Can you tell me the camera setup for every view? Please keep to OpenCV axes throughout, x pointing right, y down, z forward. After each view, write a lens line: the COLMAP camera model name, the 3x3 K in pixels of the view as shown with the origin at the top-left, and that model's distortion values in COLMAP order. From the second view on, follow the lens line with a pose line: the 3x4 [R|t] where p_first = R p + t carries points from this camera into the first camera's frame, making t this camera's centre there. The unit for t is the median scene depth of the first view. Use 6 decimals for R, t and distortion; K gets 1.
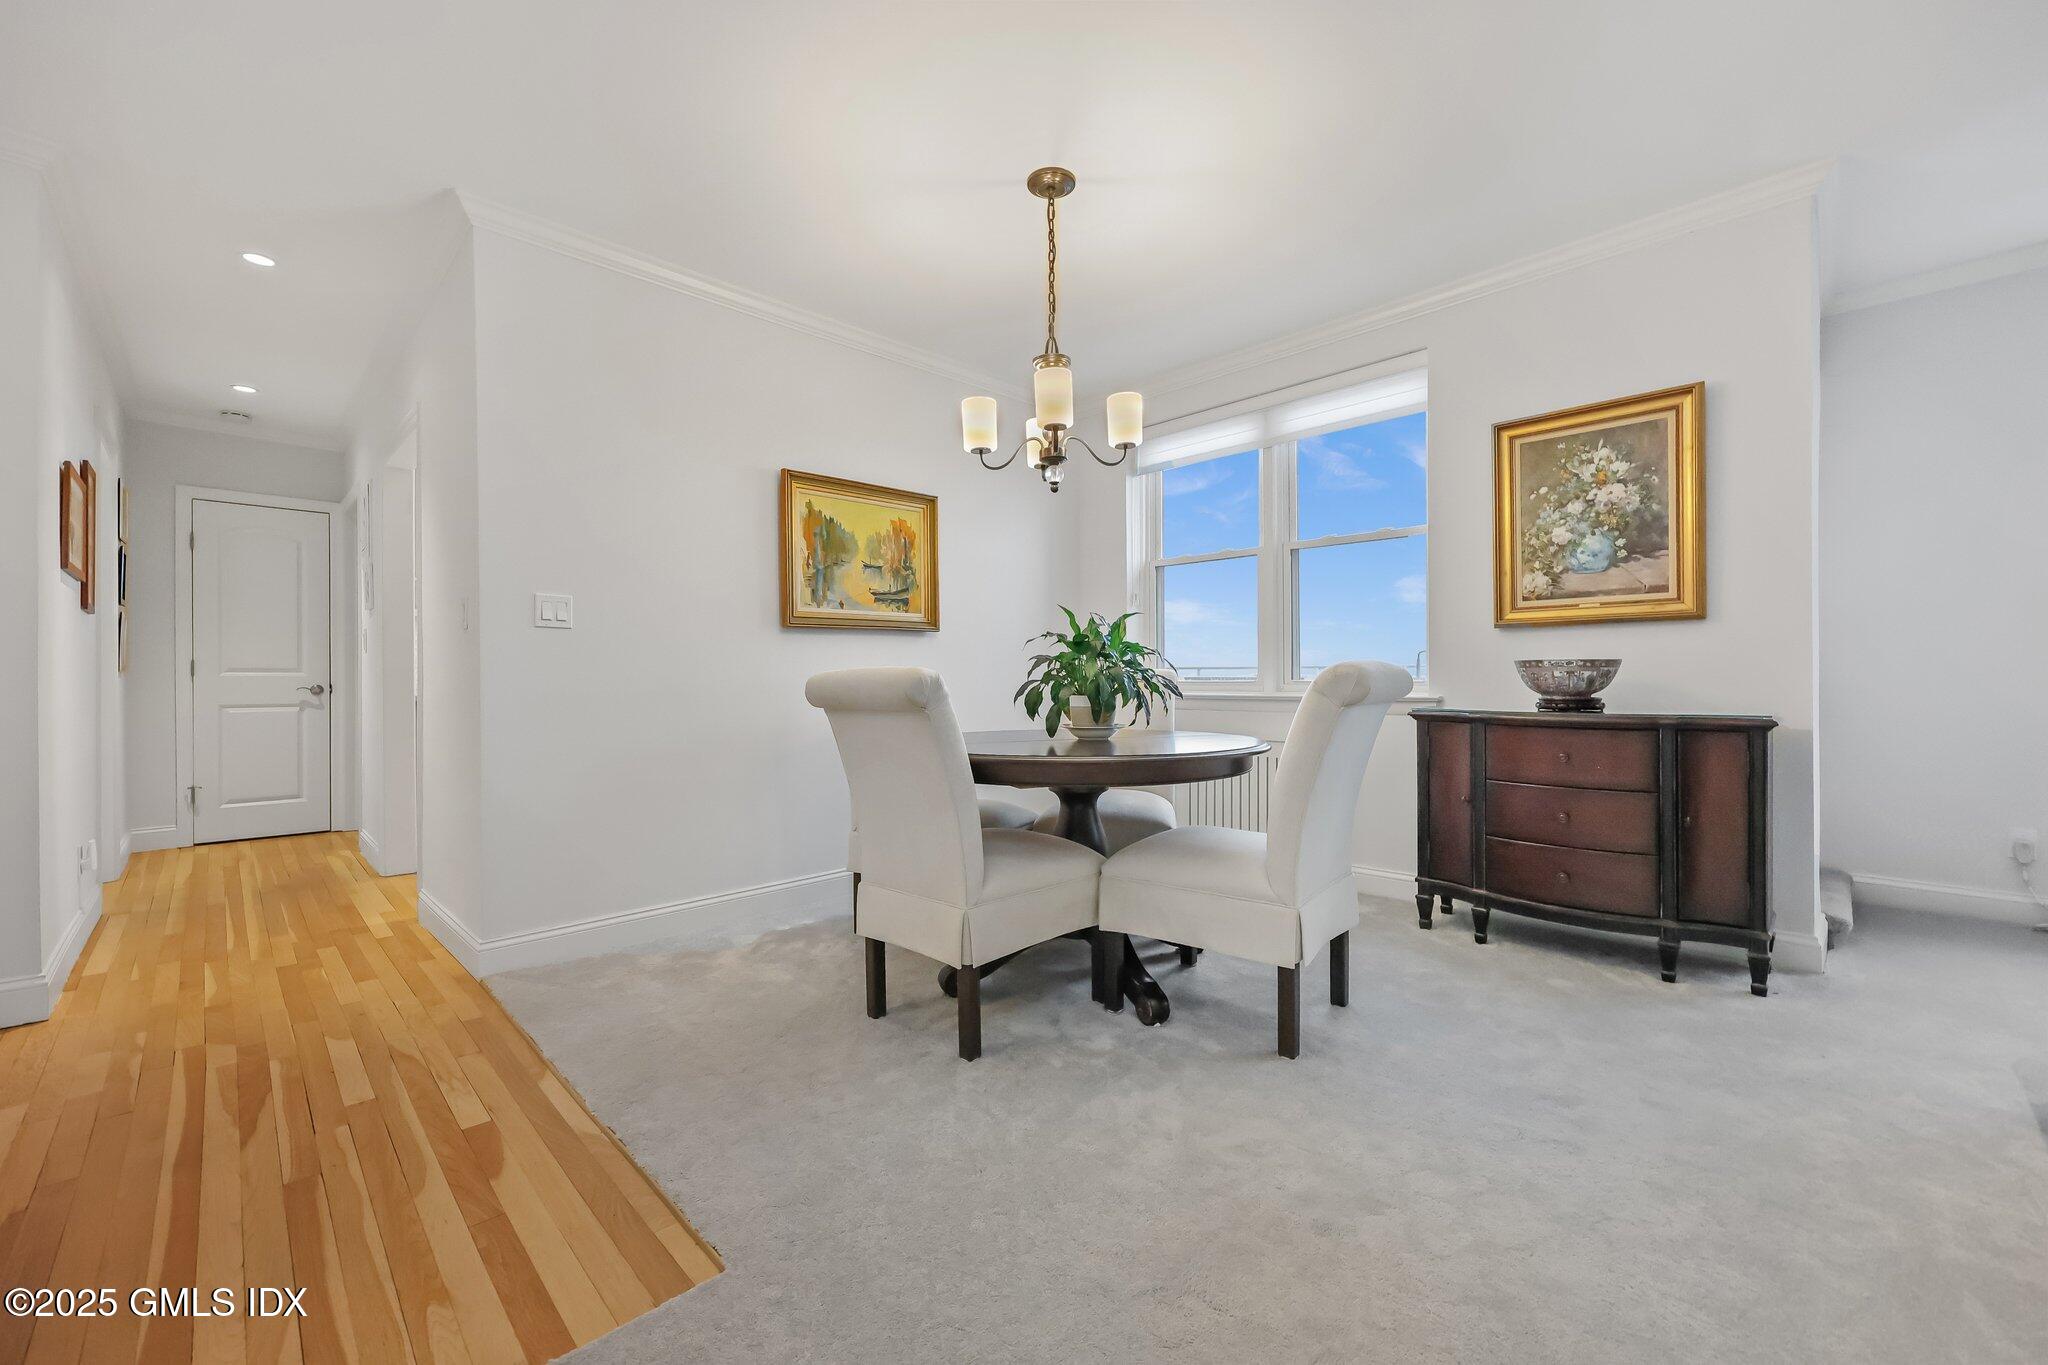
lens RADIAL K [[819.8, 0, 1029.3], [0, 819.8, 678.6], [0, 0, 1]] dist [-0.000117, -0.000380]
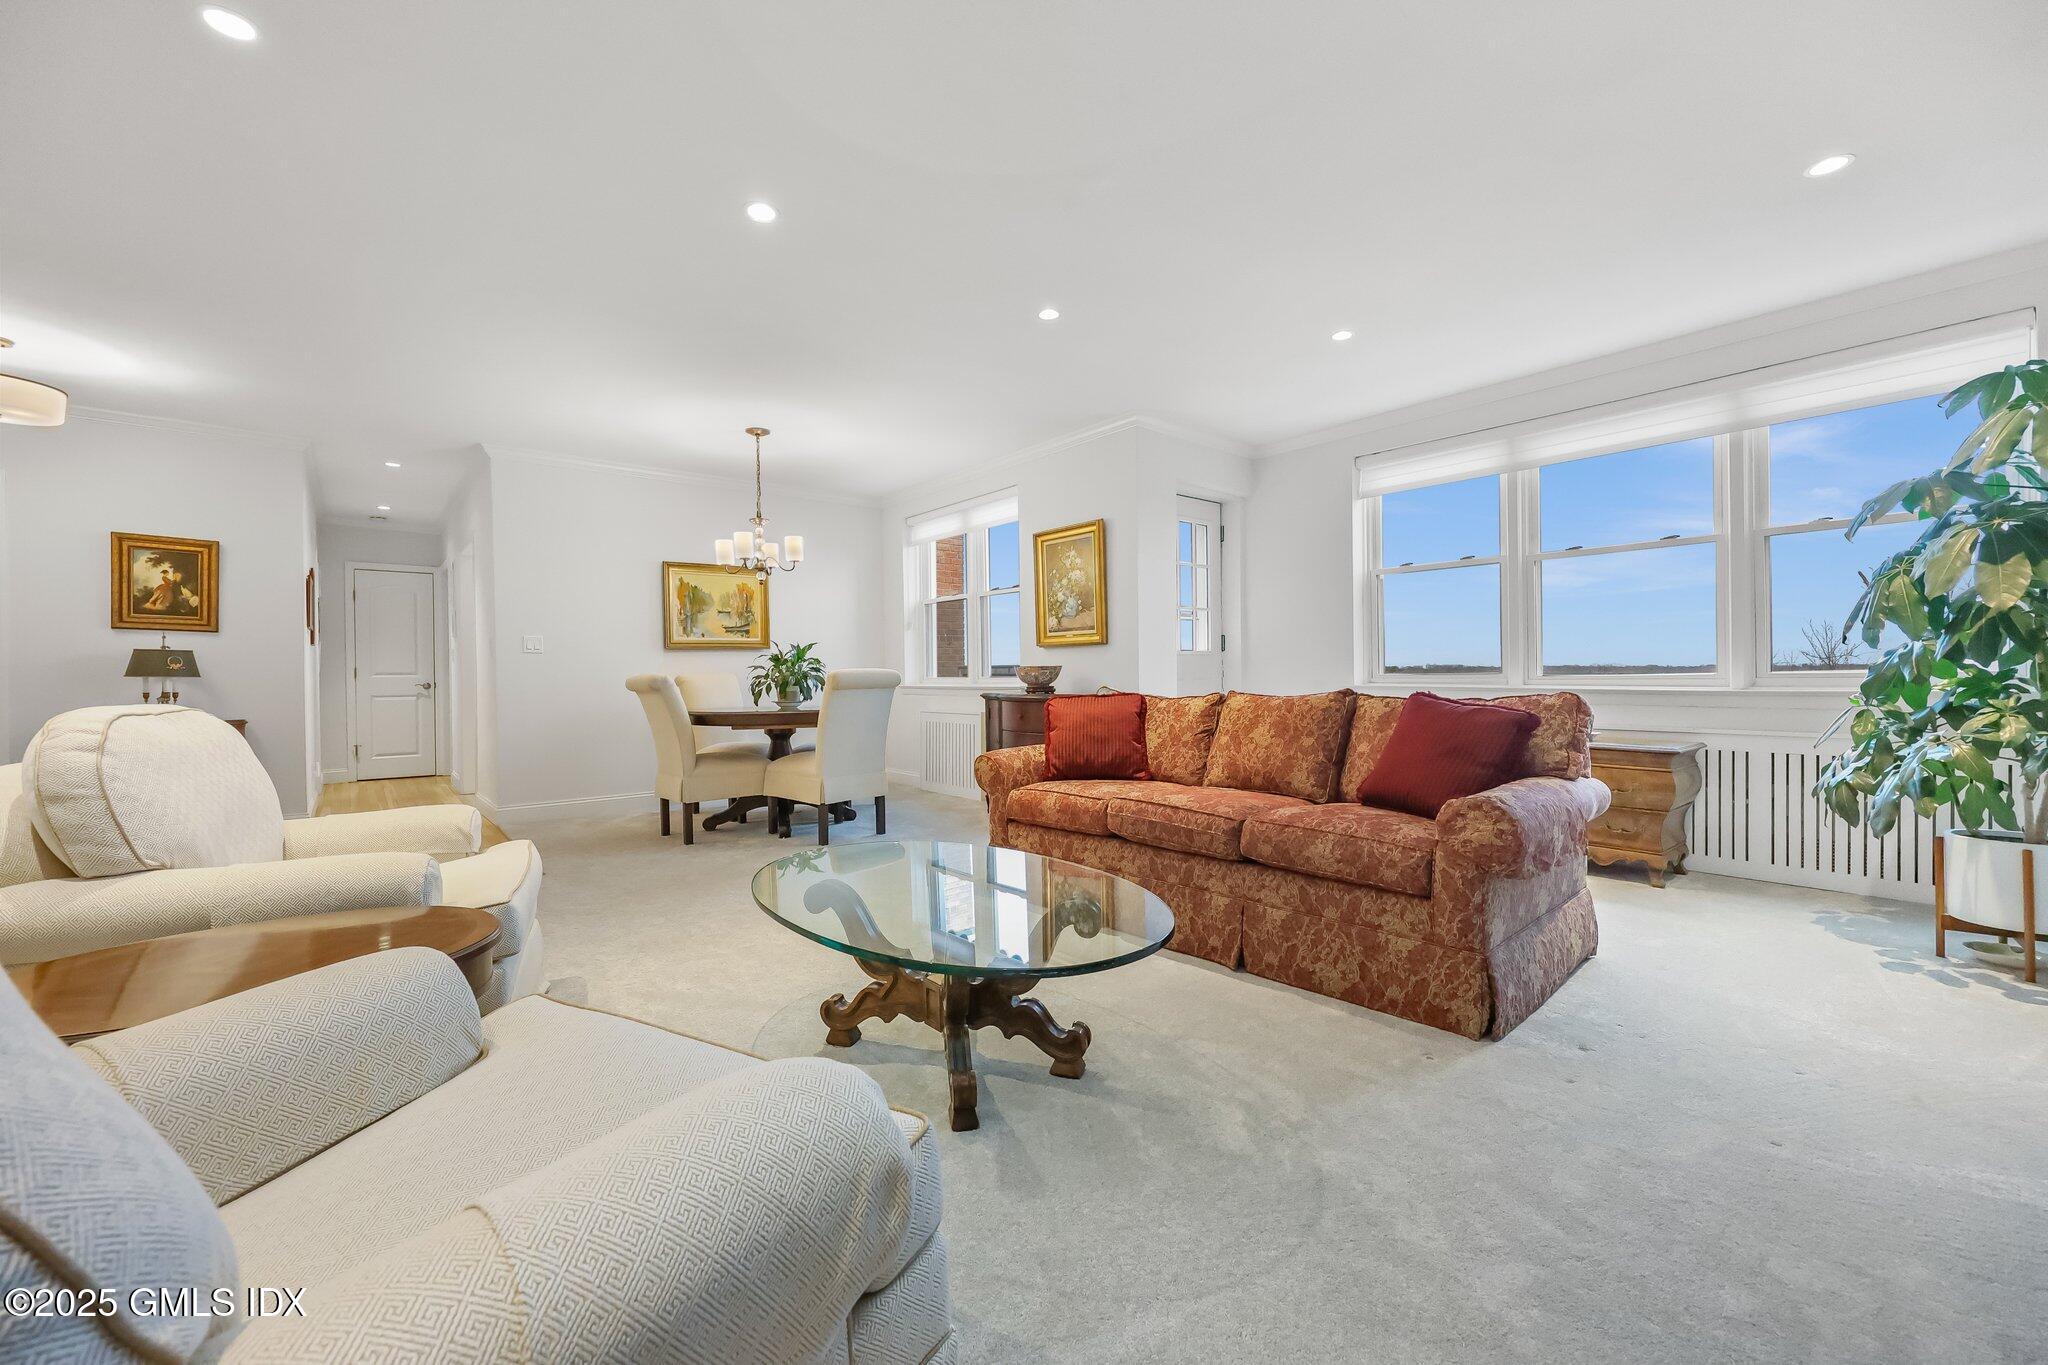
lens RADIAL K [[819.9, 0, 1027.3], [0, 819.9, 677.1], [0, 0, 1]] dist [-0.001673, -0.000203]
pose [[0.995896, -0.004615, -0.090387, 0.637823], [0.004946, 0.999982, 0.003432, -0.003509], [0.090370, -0.003865, 0.995901, -0.698615]]
